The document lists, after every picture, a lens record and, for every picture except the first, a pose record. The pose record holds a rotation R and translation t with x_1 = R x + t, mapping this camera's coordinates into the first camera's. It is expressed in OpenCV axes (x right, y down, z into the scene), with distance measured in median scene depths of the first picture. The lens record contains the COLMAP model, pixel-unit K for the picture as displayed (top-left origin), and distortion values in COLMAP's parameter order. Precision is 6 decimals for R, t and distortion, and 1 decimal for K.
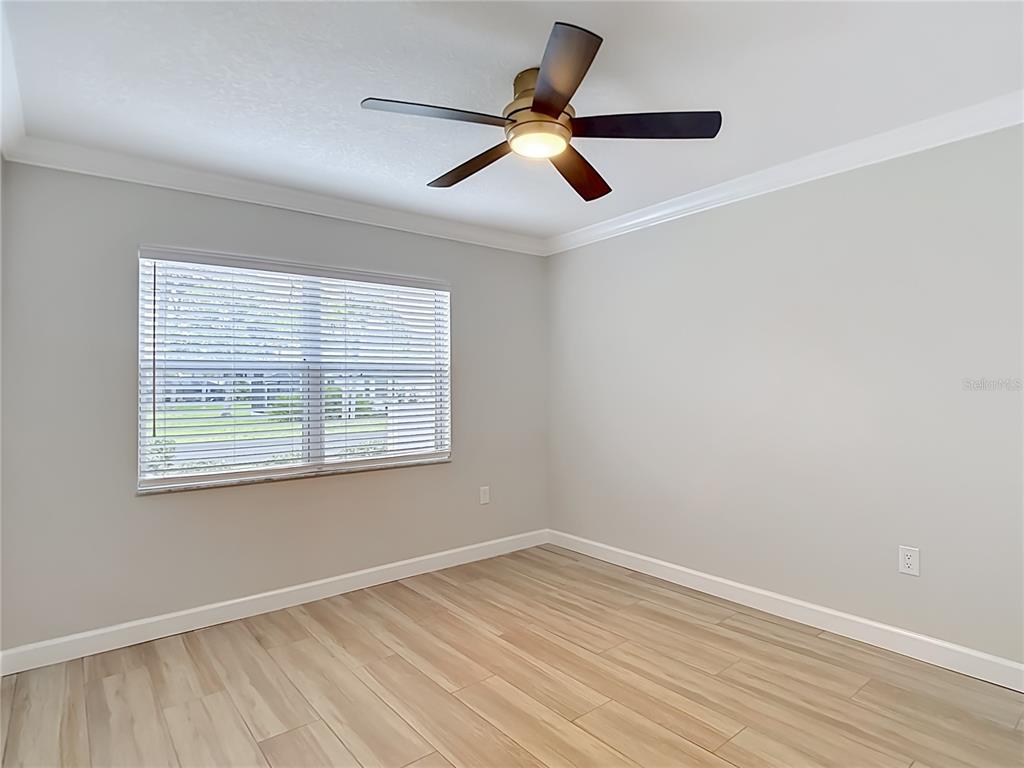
lens RADIAL K [[545.8, 0, 510.0], [0, 545.8, 379.5], [0, 0, 1]] dist [-0.002411, -0.015321]
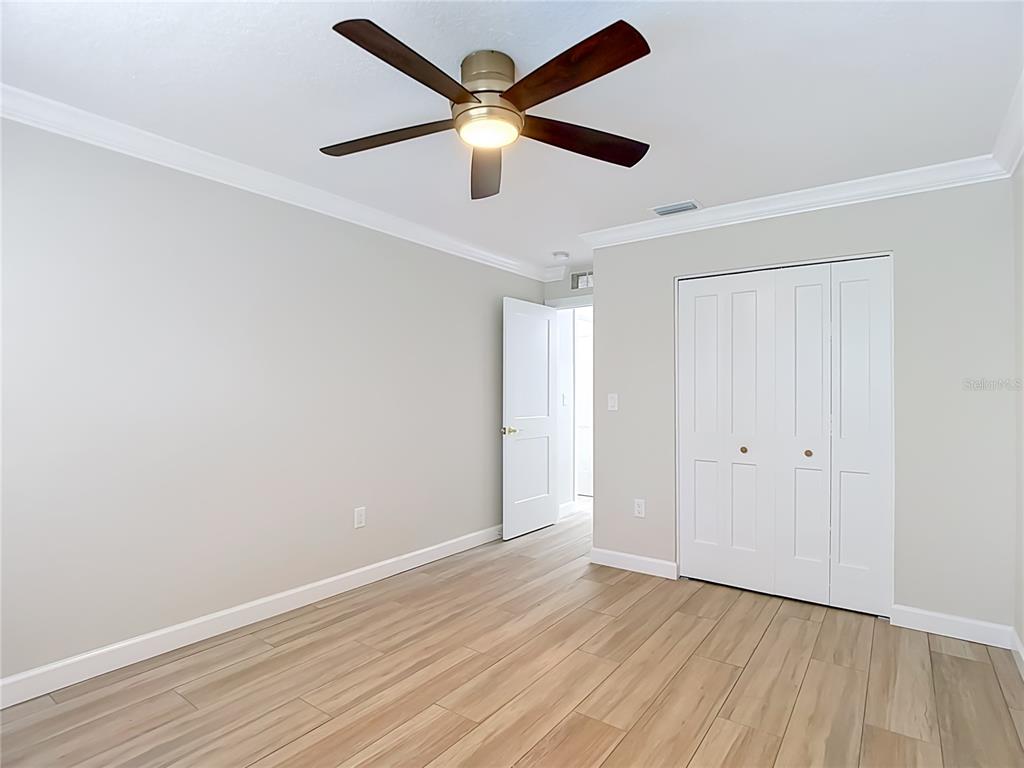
lens RADIAL K [[545.8, 0, 512.4], [0, 545.8, 384.3], [0, 0, 1]] dist [-0.002411, -0.015321]
pose [[-0.245792, 0.020239, 0.969111, -0.650726], [-0.011995, 0.999642, -0.023919, 0.023649], [-0.969248, -0.017504, -0.245461, 0.886948]]
